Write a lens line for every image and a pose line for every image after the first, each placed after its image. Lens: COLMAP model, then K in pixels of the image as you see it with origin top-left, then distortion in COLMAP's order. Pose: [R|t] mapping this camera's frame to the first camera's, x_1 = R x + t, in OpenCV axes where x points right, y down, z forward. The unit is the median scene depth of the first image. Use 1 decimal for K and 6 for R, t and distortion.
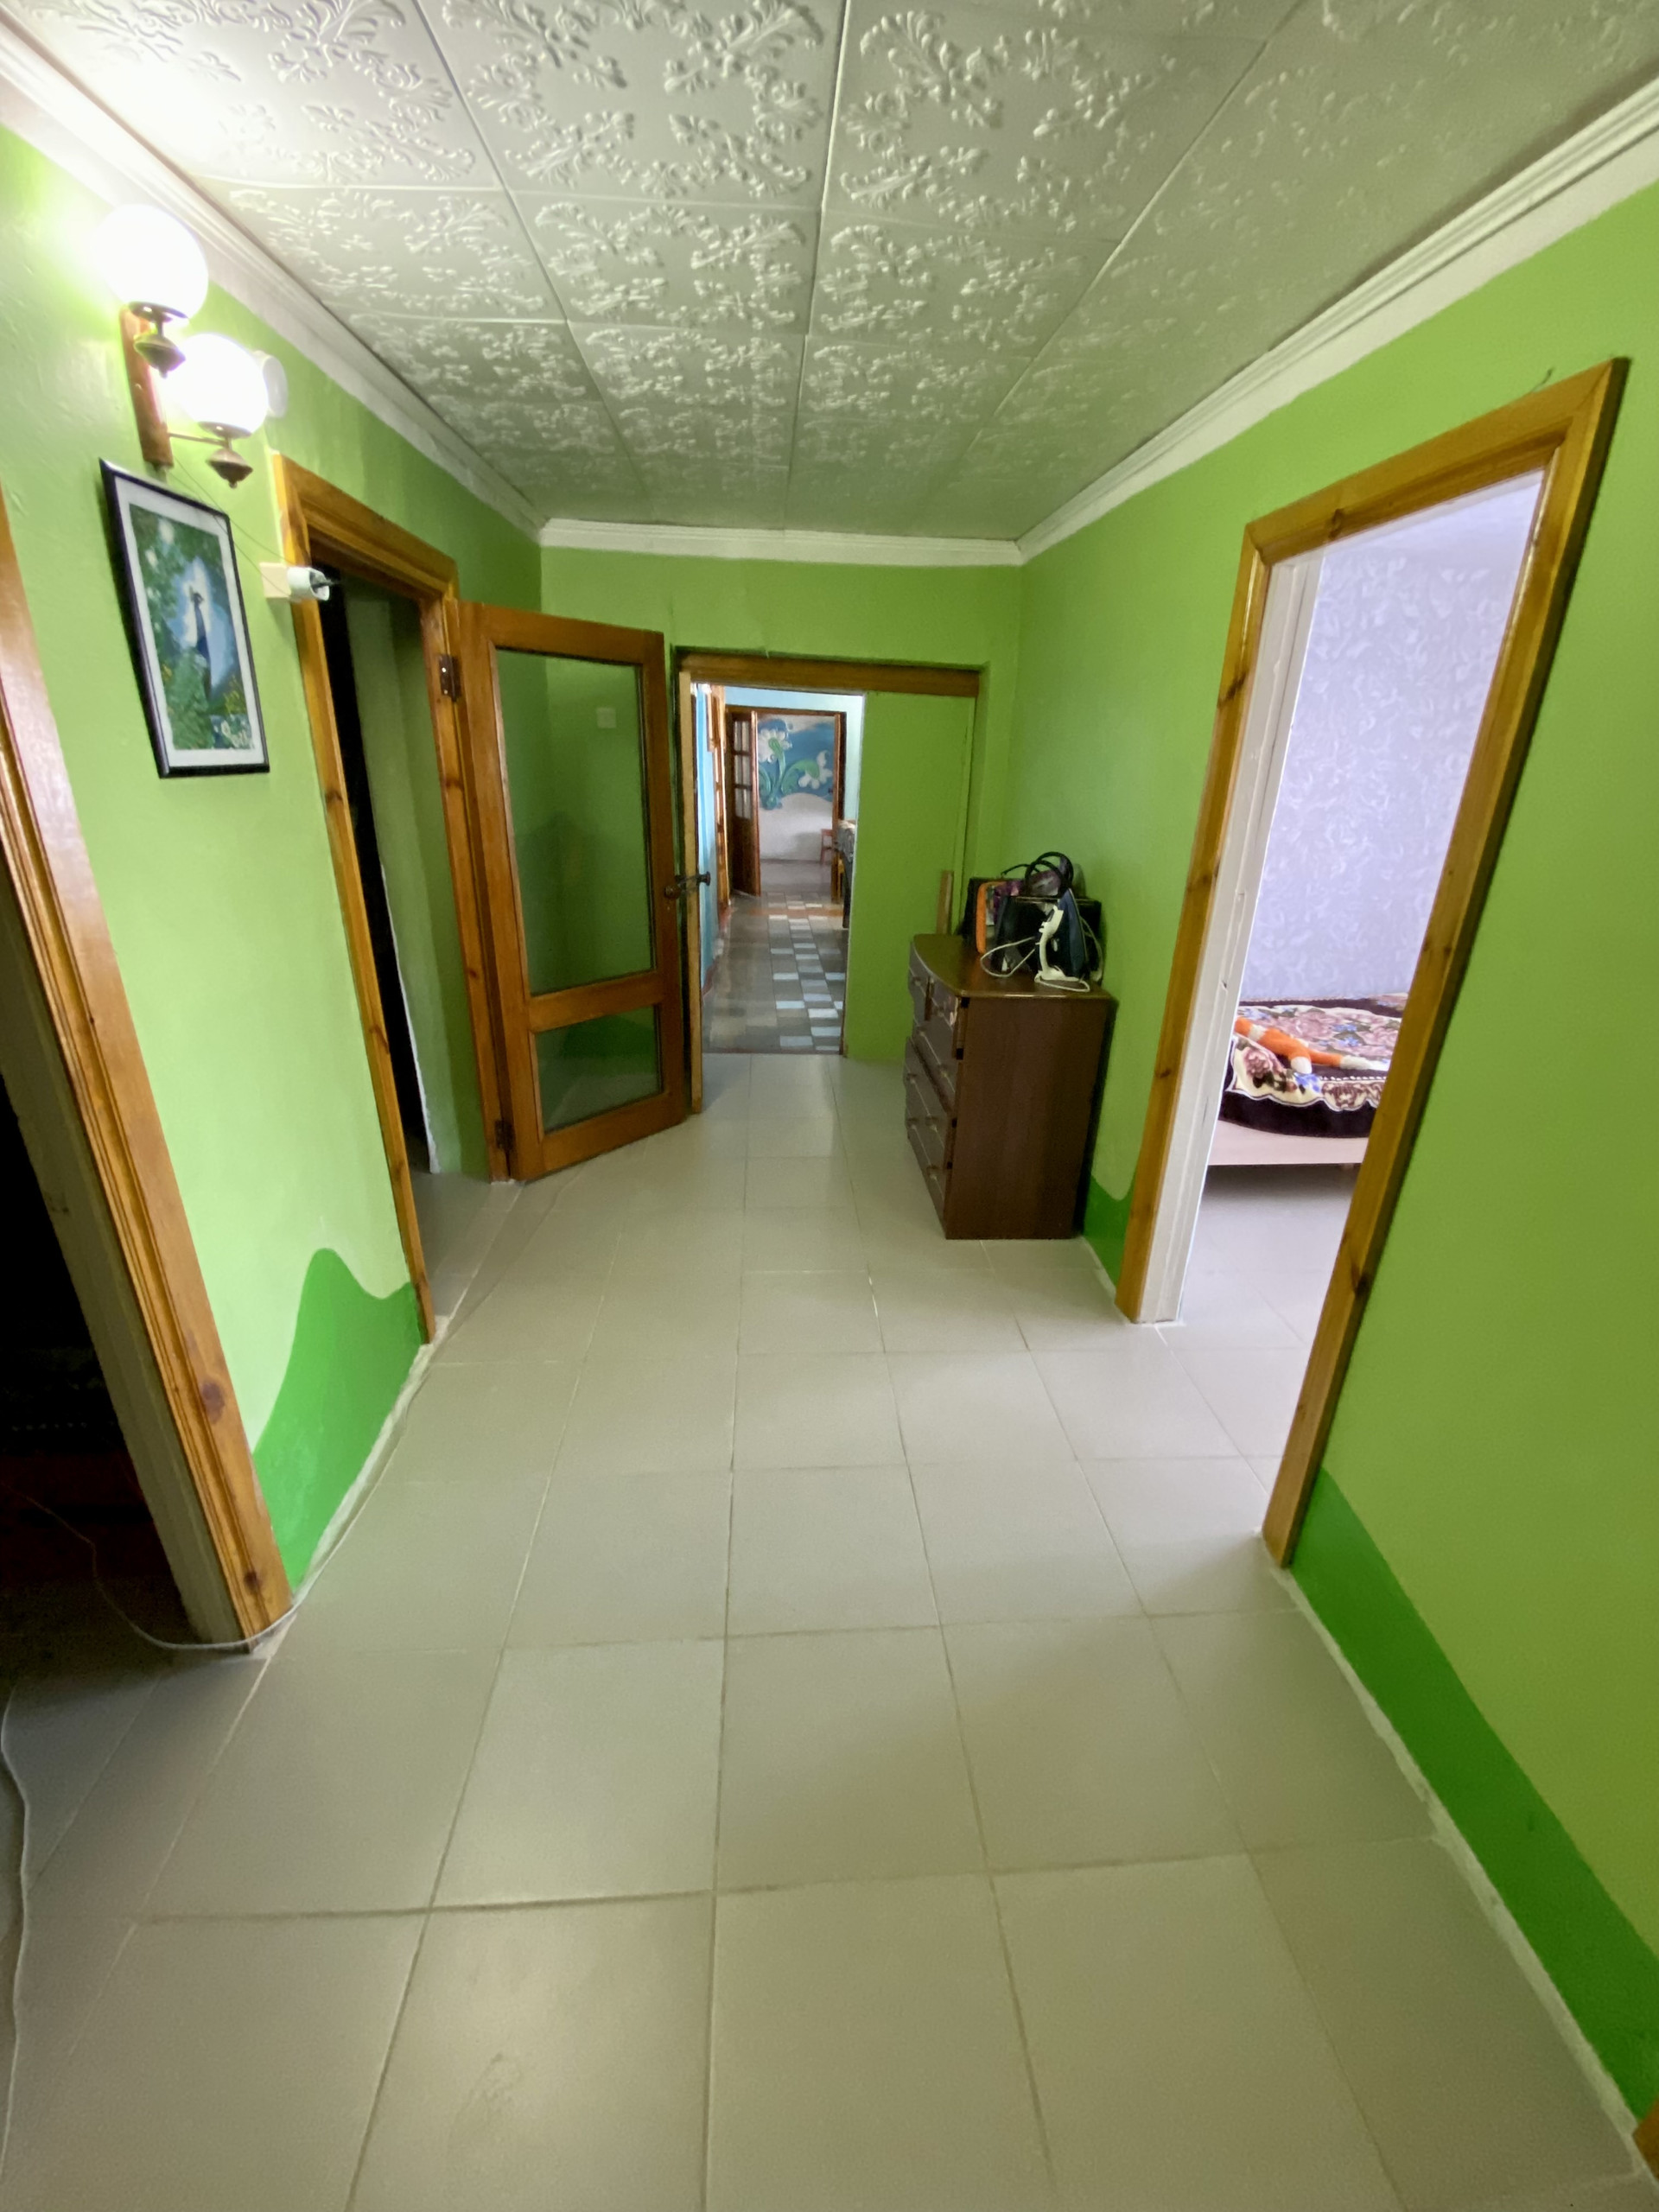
lens RADIAL K [[904.5, 0, 829.5], [0, 904.5, 1106.0], [0, 0, 1]] dist [0.024861, -0.022369]
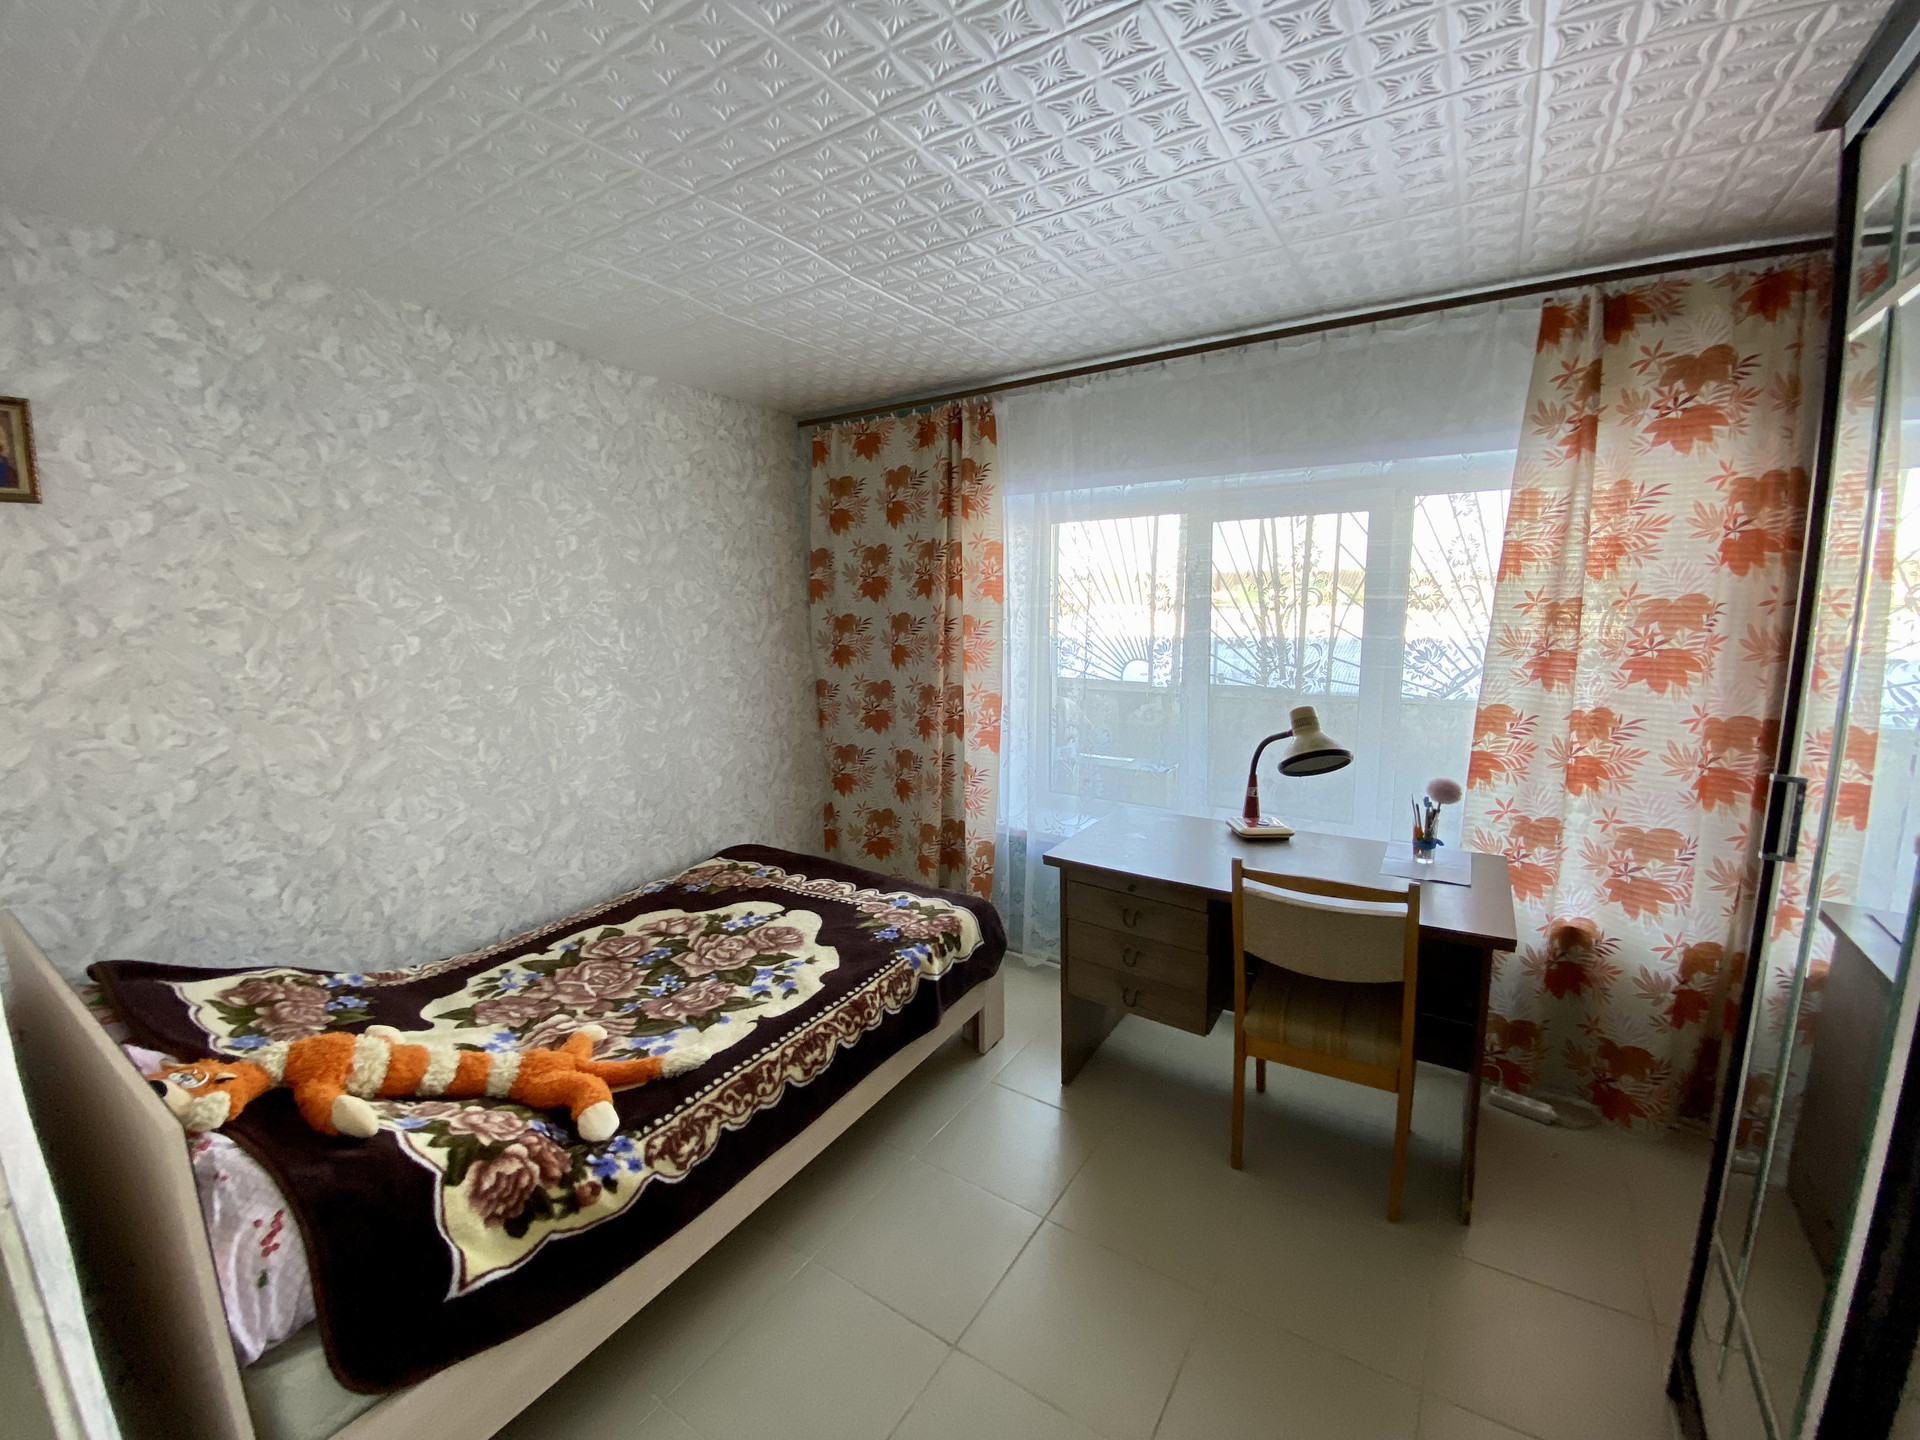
lens RADIAL K [[785.1, 0, 951.7], [0, 785.1, 715.0], [0, 0, 1]] dist [0.024861, -0.022369]
pose [[0.619722, -0.144622, 0.771381, 0.271631], [0.311601, 0.947427, -0.072710, -0.143635], [-0.720312, 0.285423, 0.632206, 0.410558]]
